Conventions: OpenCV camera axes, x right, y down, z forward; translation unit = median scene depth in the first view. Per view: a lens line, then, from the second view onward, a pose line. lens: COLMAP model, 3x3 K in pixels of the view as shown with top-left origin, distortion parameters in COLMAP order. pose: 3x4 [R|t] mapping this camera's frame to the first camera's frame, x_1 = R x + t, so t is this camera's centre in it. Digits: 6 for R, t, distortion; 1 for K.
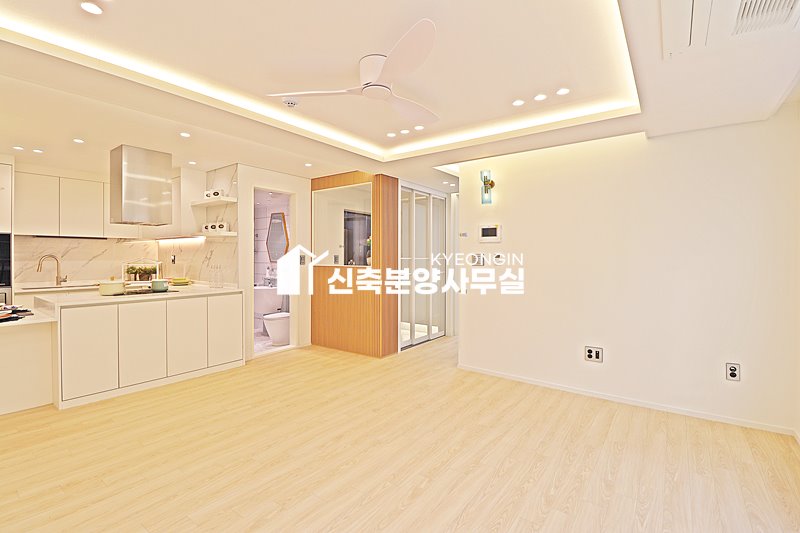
lens RADIAL K [[369.0, 0, 399.9], [0, 369.0, 257.6], [0, 0, 1]] dist [0.000230, -0.013532]
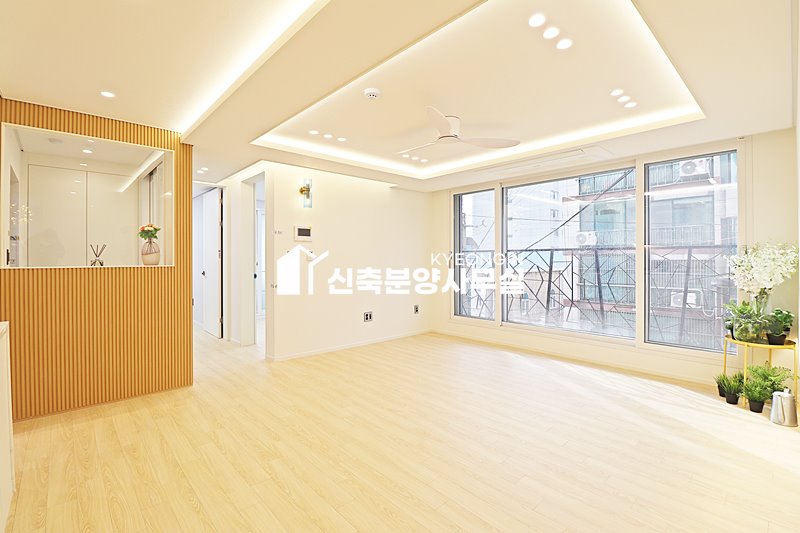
lens RADIAL K [[369.0, 0, 399.9], [0, 369.0, 257.6], [0, 0, 1]] dist [0.000230, -0.013532]
pose [[0.185150, -0.003007, 0.982706, -0.973063], [0.004533, 0.999987, 0.002206, 0.010096], [-0.982700, 0.004047, 0.185162, 0.578139]]
